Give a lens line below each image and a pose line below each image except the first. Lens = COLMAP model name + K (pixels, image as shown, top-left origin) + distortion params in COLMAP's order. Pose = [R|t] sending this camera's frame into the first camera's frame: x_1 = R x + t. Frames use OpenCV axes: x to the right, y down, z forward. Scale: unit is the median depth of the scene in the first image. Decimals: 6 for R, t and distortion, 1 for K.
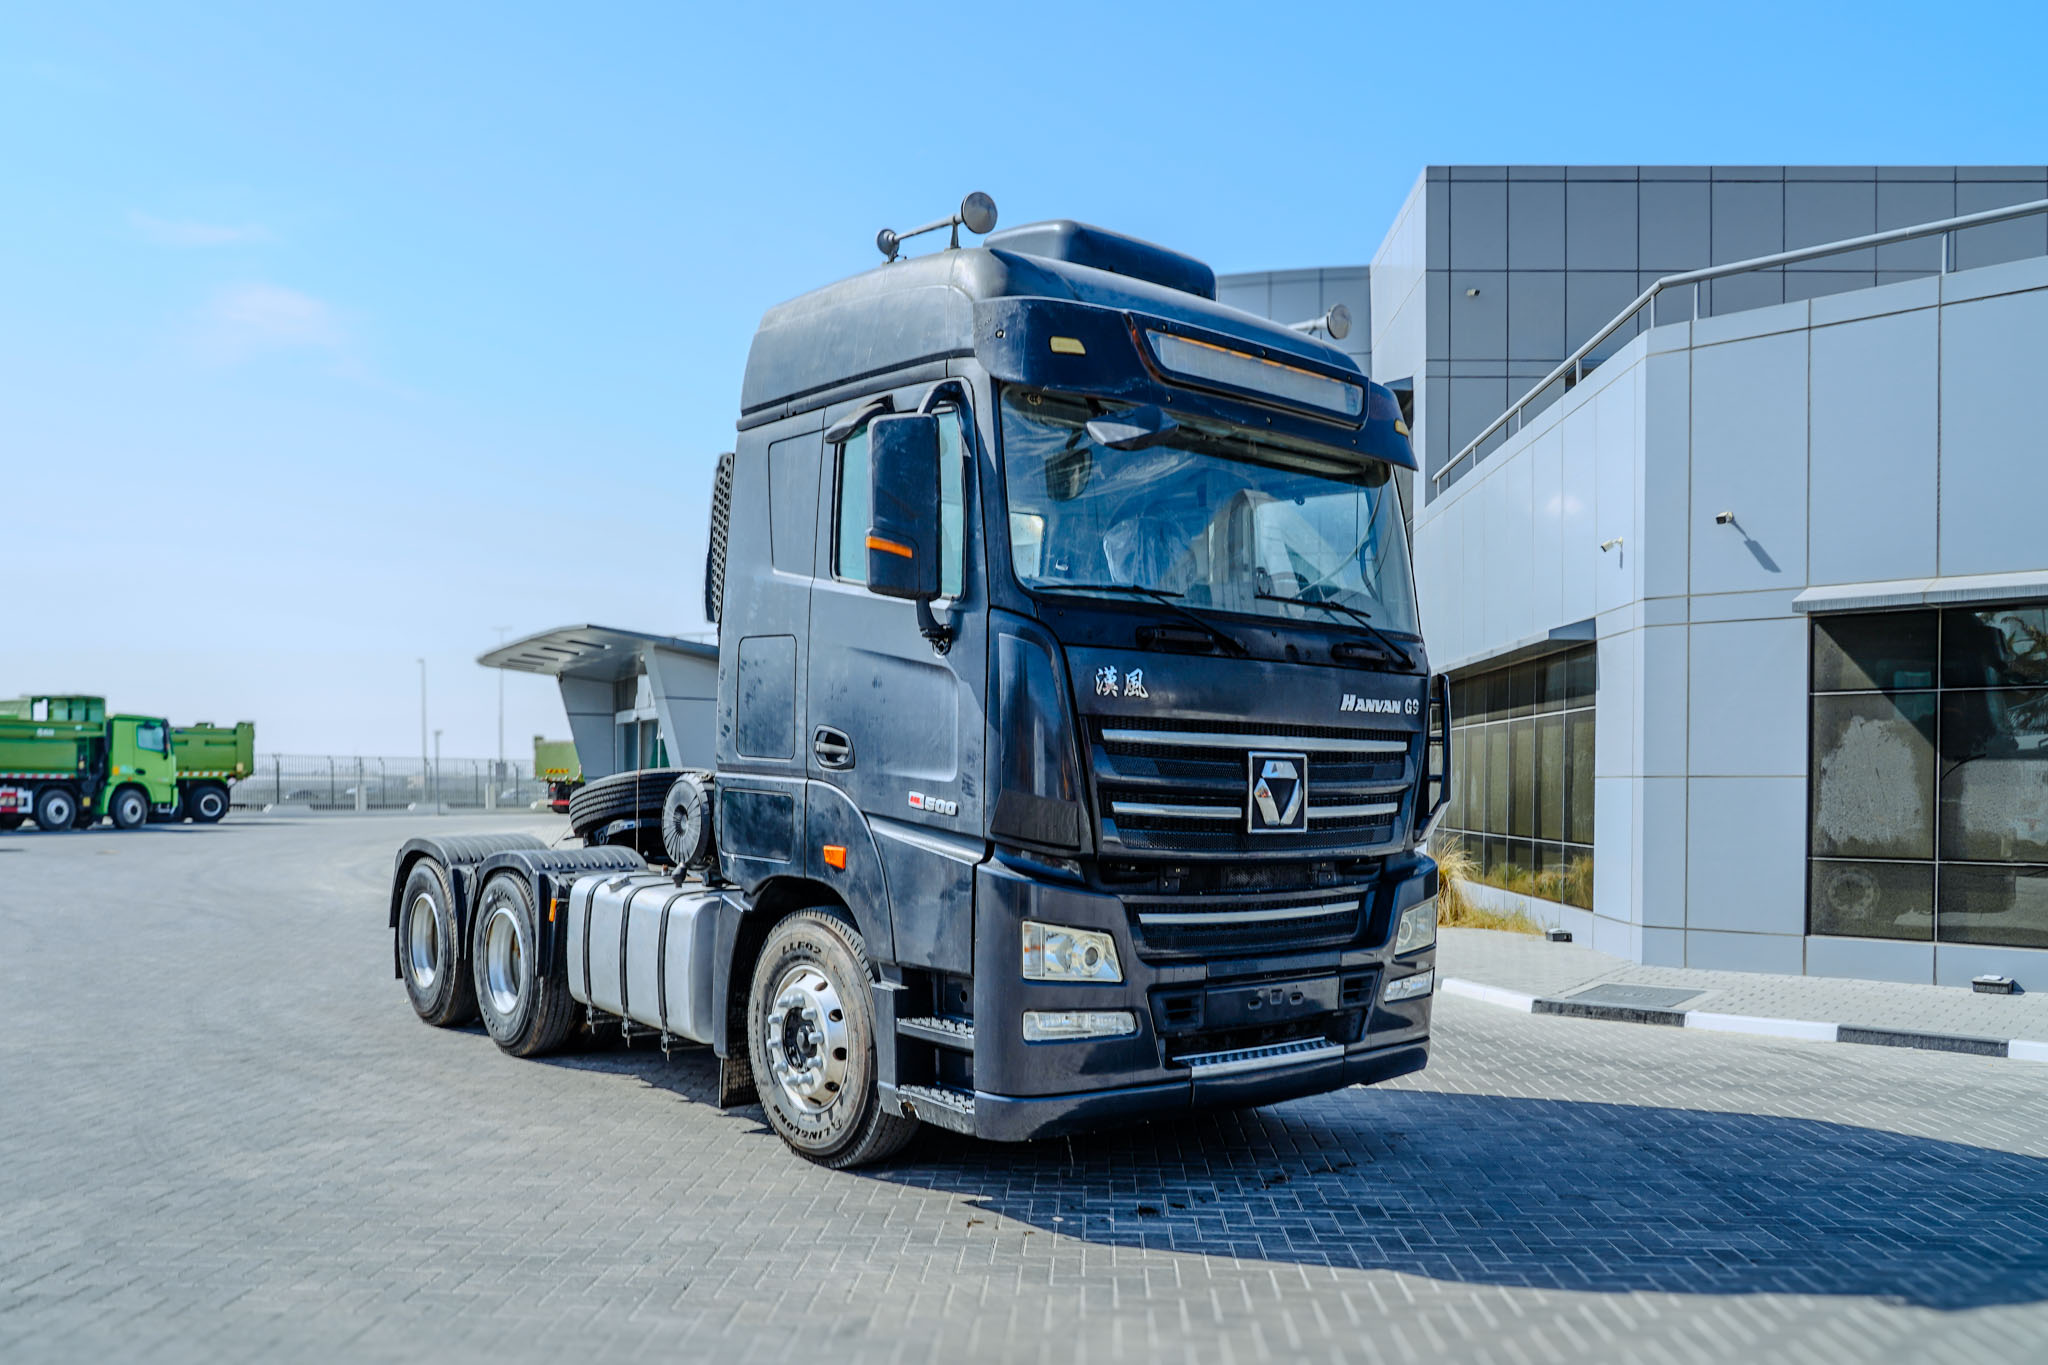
lens RADIAL K [[1555.1, 0, 1023.0], [0, 1555.1, 798.9], [0, 0, 1]] dist [-0.011028, -0.001999]
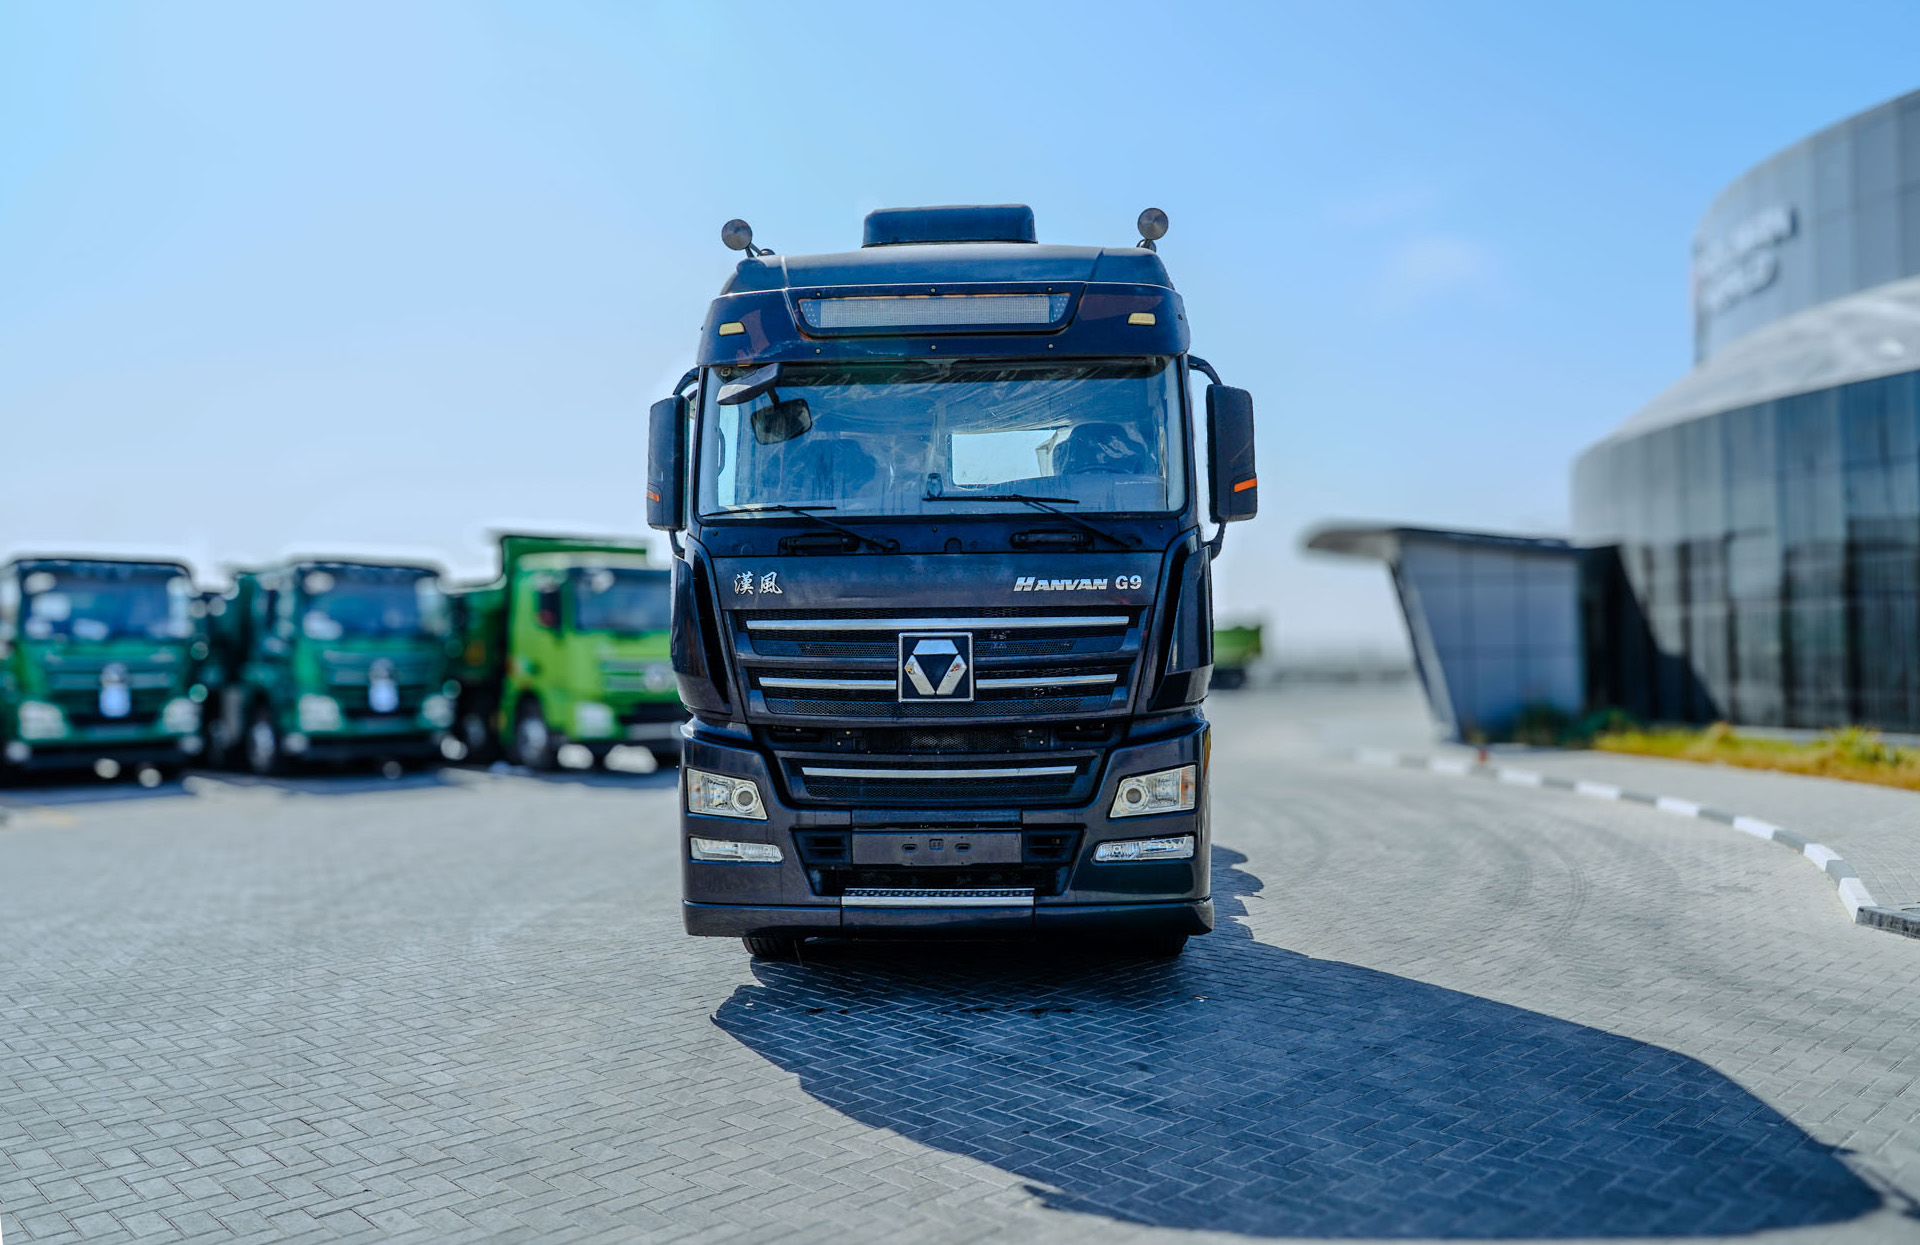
lens RADIAL K [[1399.9, 0, 1017.6], [0, 1399.9, 622.6], [0, 0, 1]] dist [-0.005536, -0.001041]
pose [[0.743424, -0.037762, -0.667754, 0.879495], [0.012692, 0.999022, -0.042366, 0.007547], [0.668701, 0.023021, 0.743175, 0.260352]]
